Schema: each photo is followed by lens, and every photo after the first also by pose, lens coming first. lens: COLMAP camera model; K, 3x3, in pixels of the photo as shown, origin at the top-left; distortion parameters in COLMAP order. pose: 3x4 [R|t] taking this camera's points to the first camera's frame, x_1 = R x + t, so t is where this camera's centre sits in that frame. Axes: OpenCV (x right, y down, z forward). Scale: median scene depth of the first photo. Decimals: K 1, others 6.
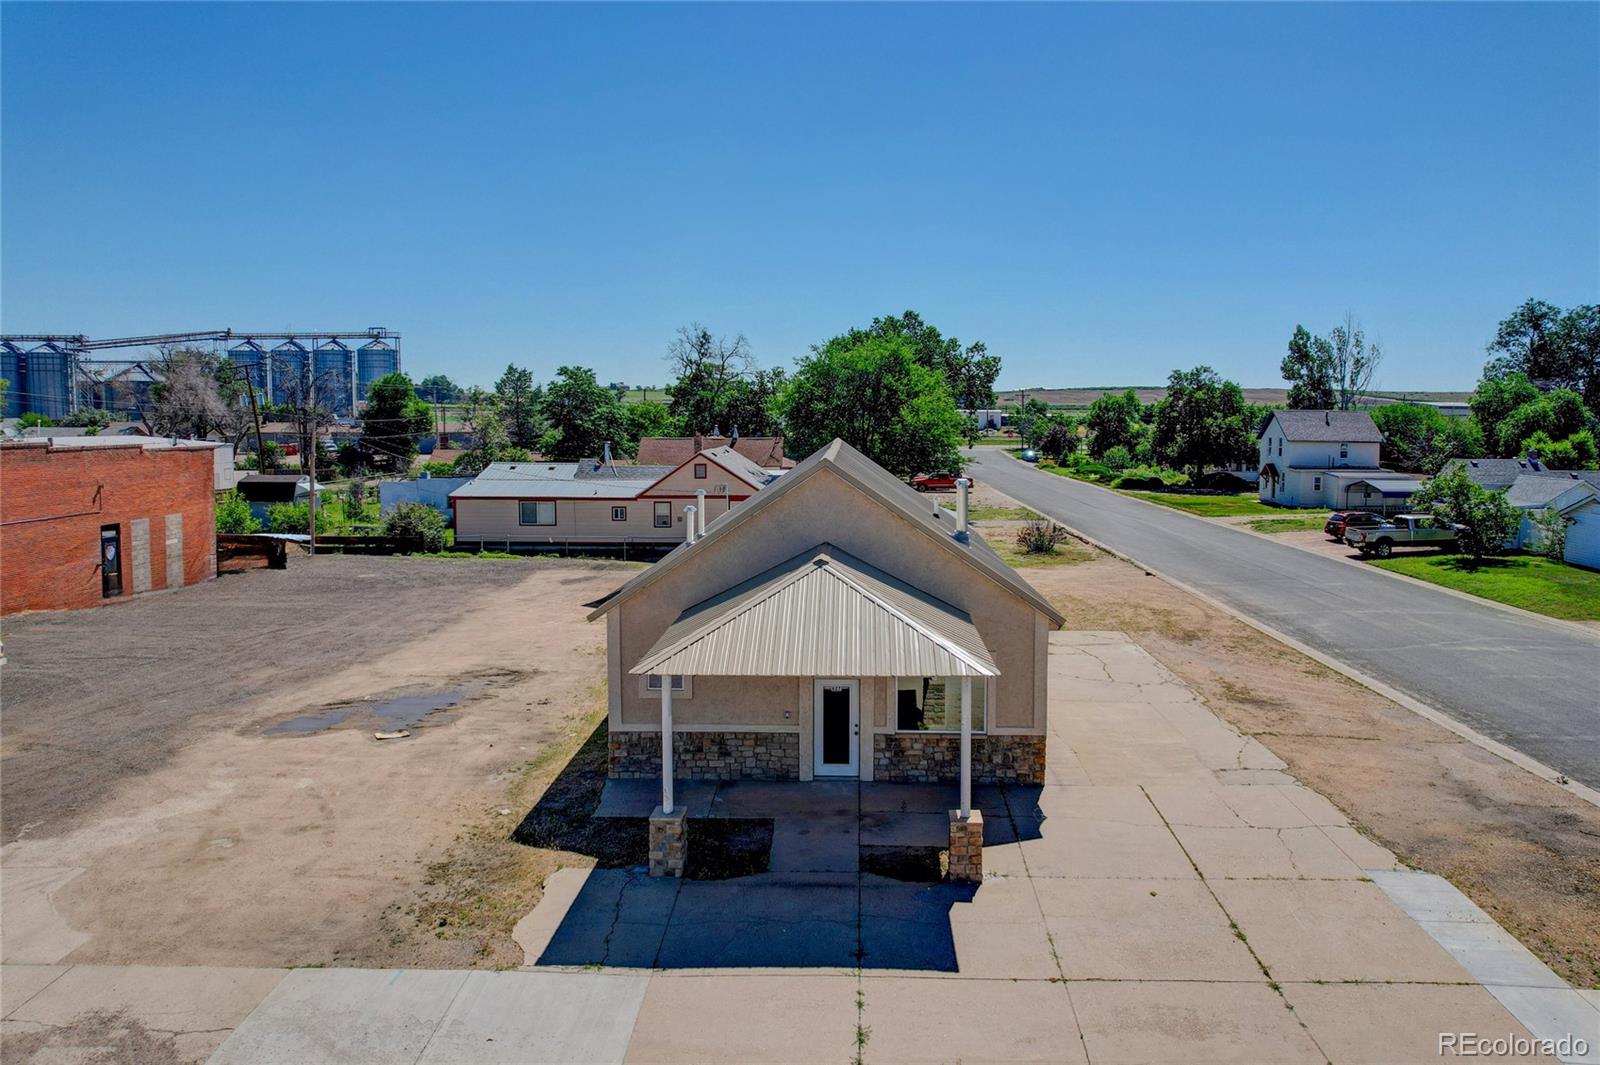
lens RADIAL K [[1033.6, 0, 833.6], [0, 1033.6, 532.1], [0, 0, 1]] dist [-0.076991, 0.068322]
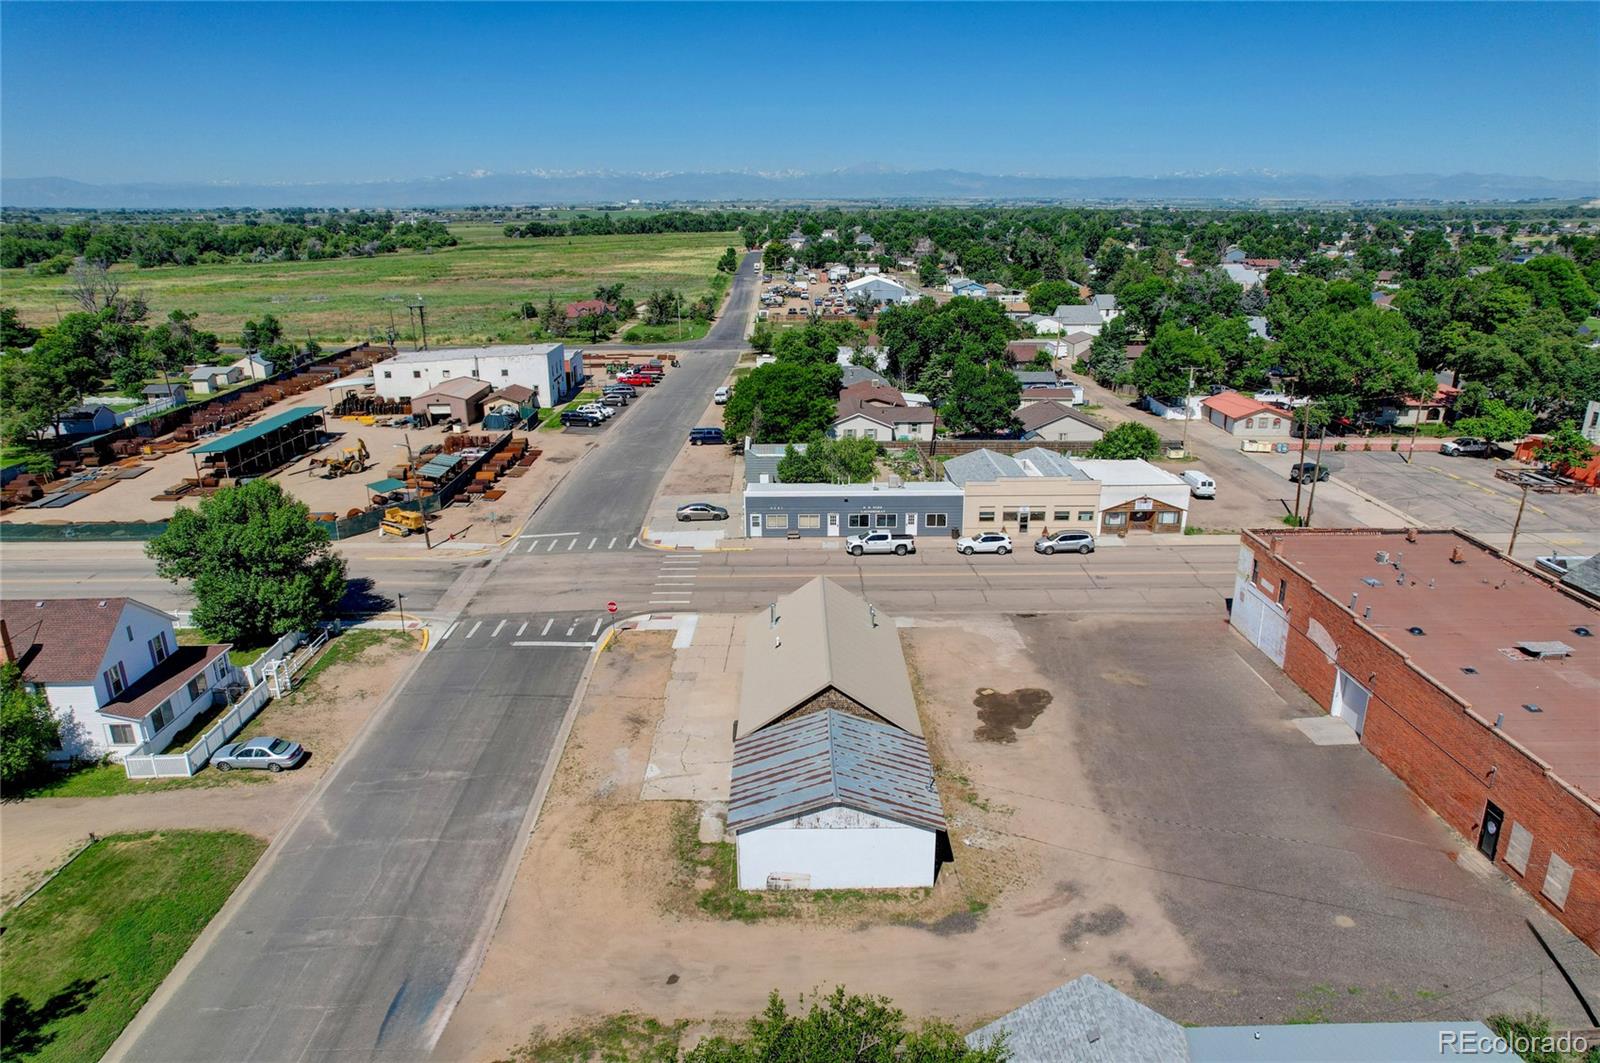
lens RADIAL K [[1020.9, 0, 807.2], [0, 1020.9, 531.4], [0, 0, 1]] dist [-0.073415, 0.068832]
pose [[-0.999331, 0.013072, -0.034156, 0.131887], [-0.002330, 0.909280, 0.416179, -1.405877], [0.036498, 0.415981, -0.908641, 3.531750]]
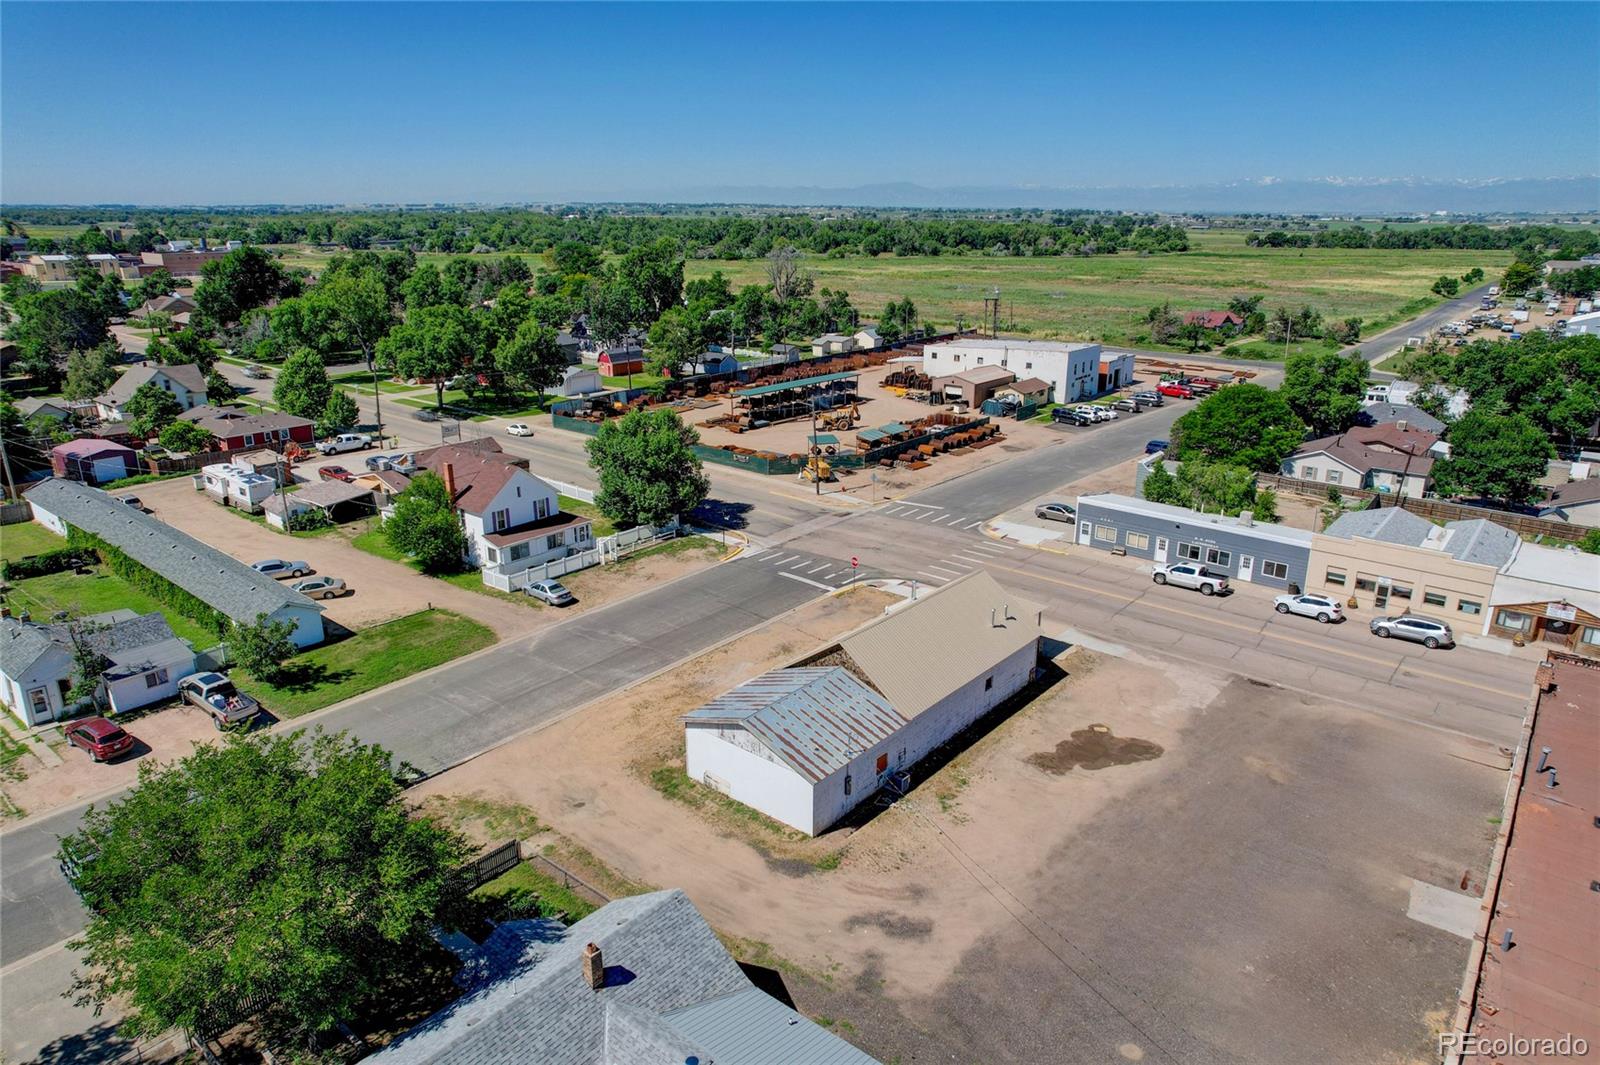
lens RADIAL K [[1020.9, 0, 807.2], [0, 1020.9, 532.4], [0, 0, 1]] dist [-0.073415, 0.068832]
pose [[-0.783508, -0.195164, 0.589938, -1.354492], [0.065037, 0.918425, 0.390212, -1.369315], [-0.617969, 0.344102, -0.706900, 3.316388]]
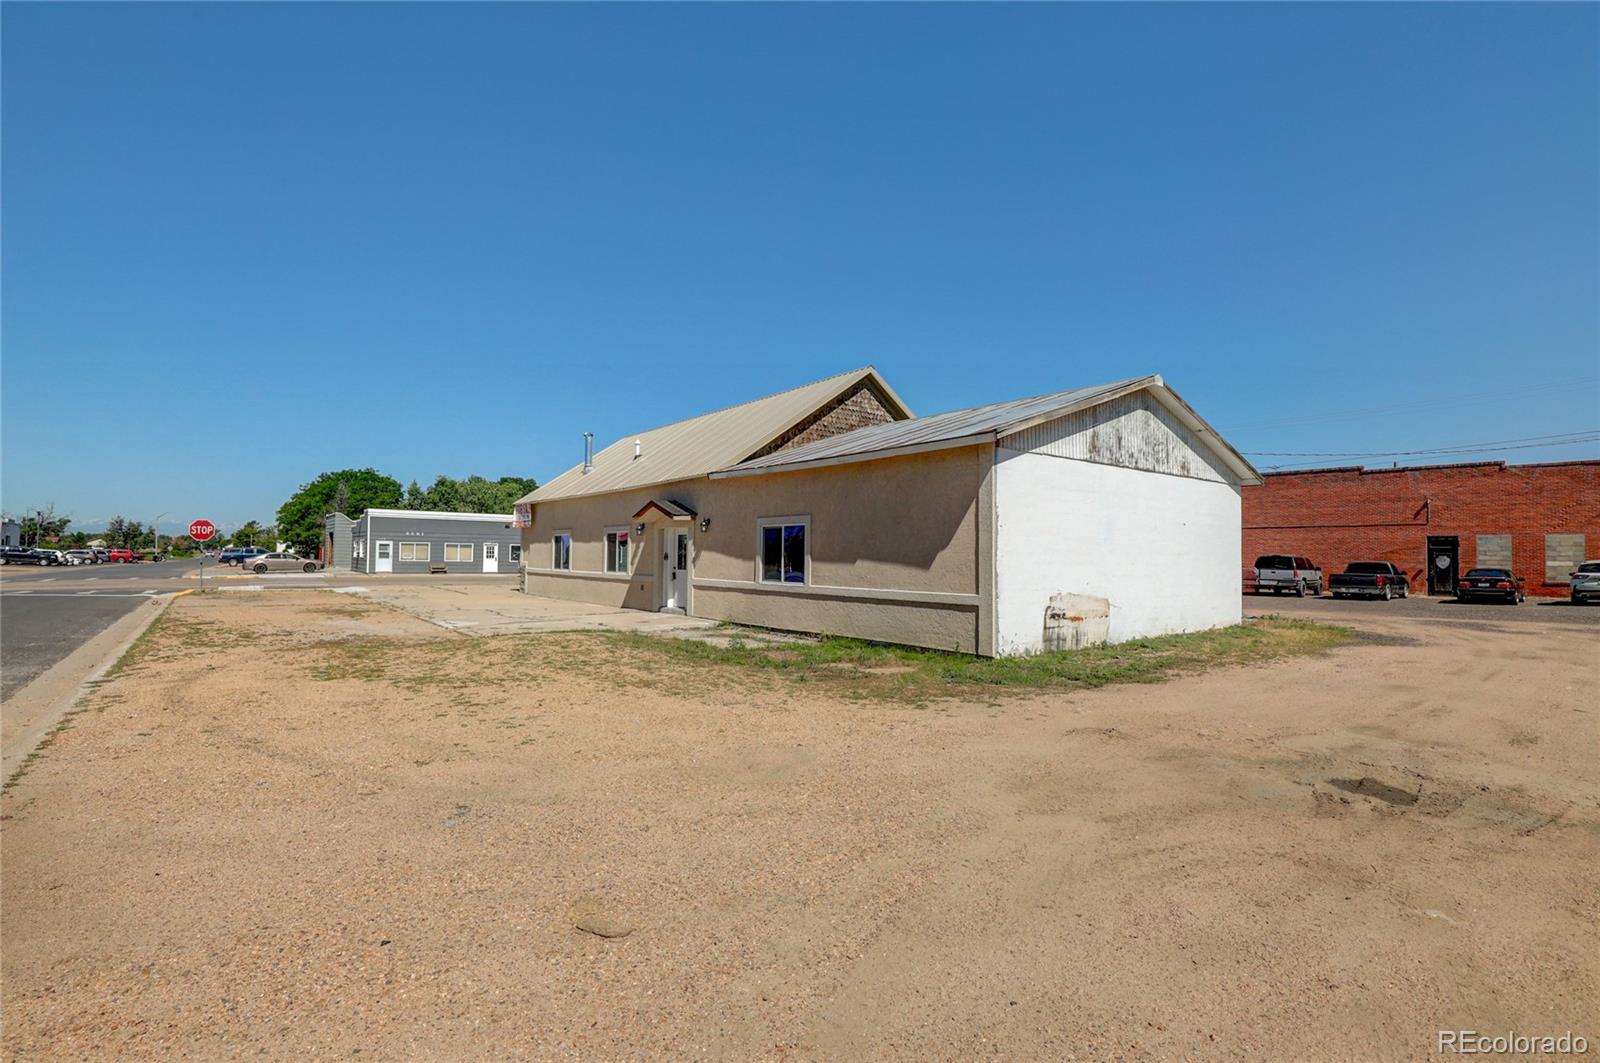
lens RADIAL K [[740.5, 0, 798.1], [0, 740.5, 551.5], [0, 0, 1]] dist [-0.025553, 0.000023]
pose [[-0.777361, -0.017446, -0.628813, 0.634684], [-0.086804, 0.993027, 0.079760, 0.012978], [0.623037, 0.116586, -0.773455, 2.257673]]
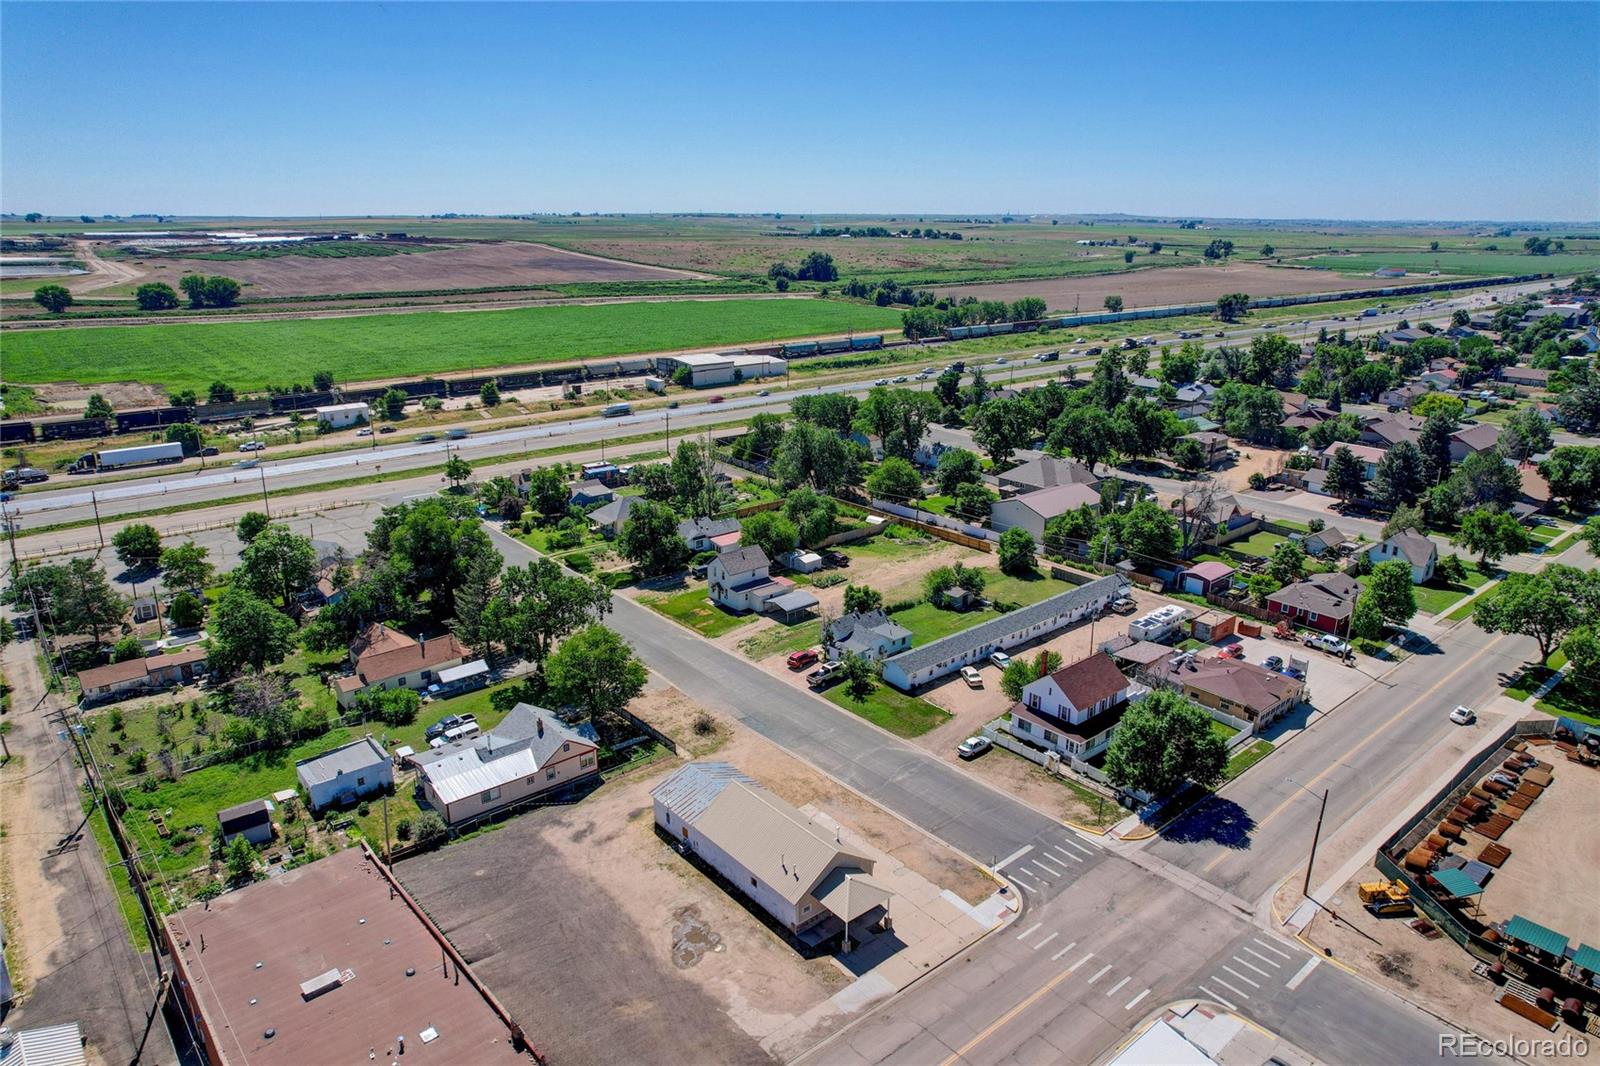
lens RADIAL K [[1020.9, 0, 807.2], [0, 1020.9, 532.9], [0, 0, 1]] dist [-0.073415, 0.068832]
pose [[0.748921, -0.198185, 0.632329, -2.340617], [0.074575, 0.973375, 0.216750, -2.130090], [-0.658449, -0.115172, 0.743761, -1.801863]]
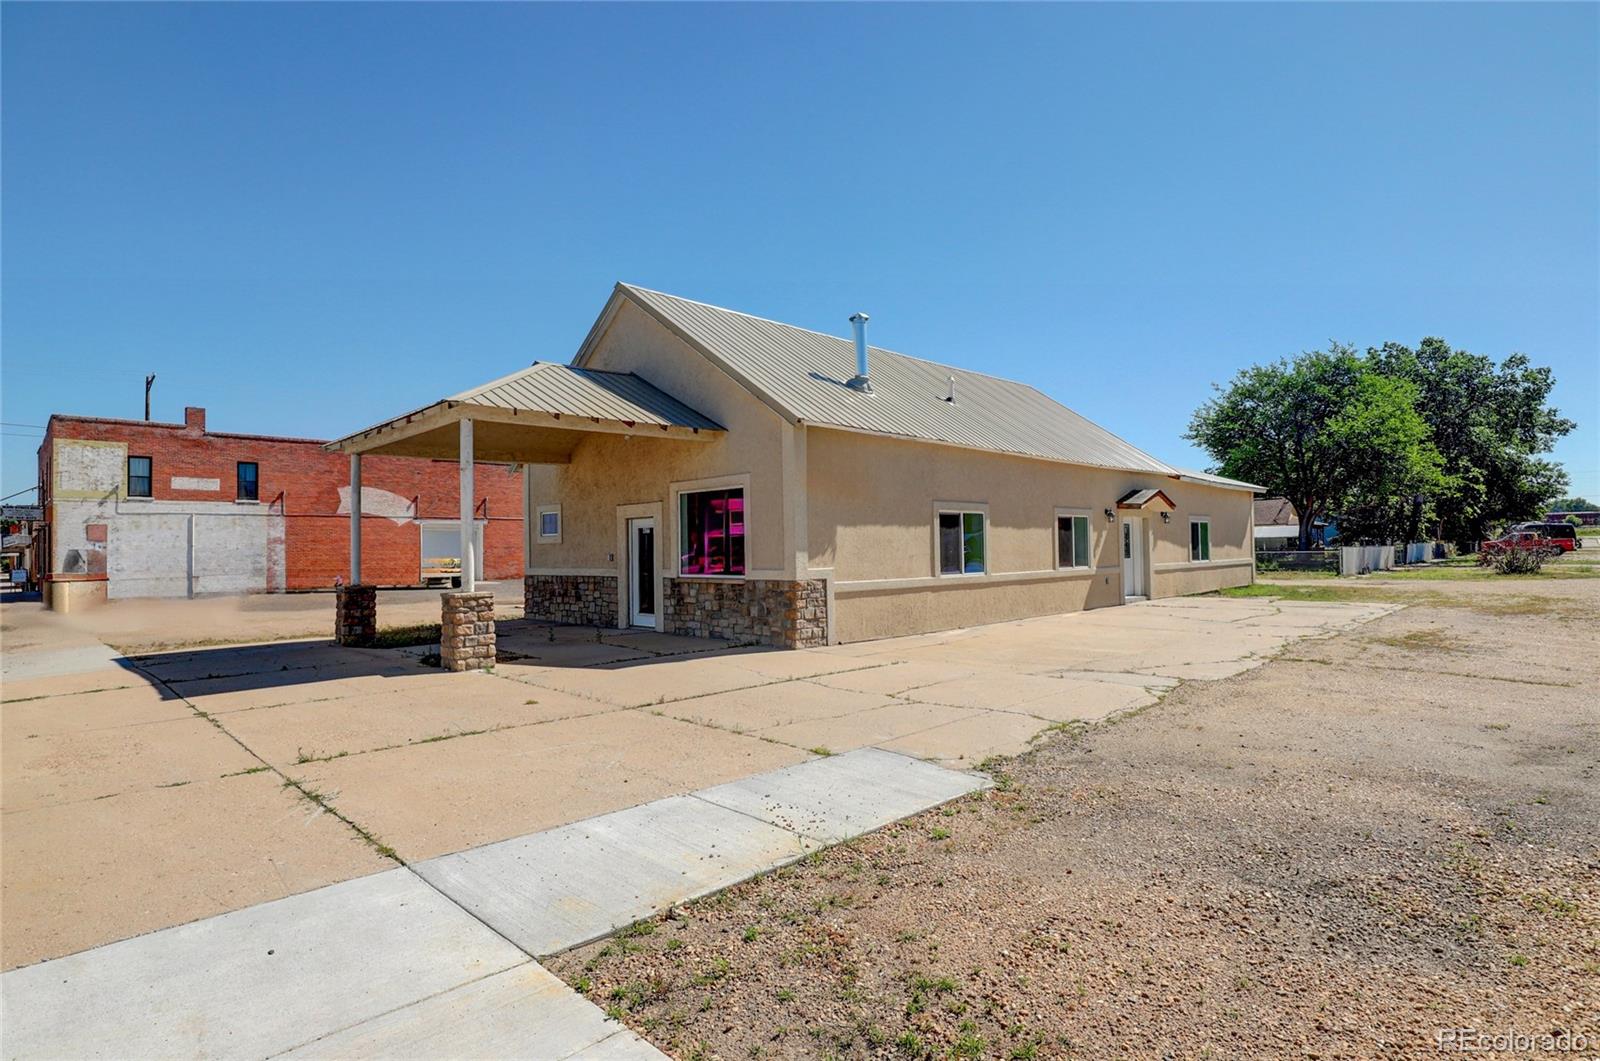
lens RADIAL K [[826.3, 0, 797.9], [0, 826.3, 553.4], [0, 0, 1]] dist [-0.037232, 0.012288]
pose [[0.722896, -0.009312, -0.690894, 0.583828], [-0.062738, 0.994894, -0.079054, 0.211430], [0.688102, 0.100494, 0.718621, 0.531236]]
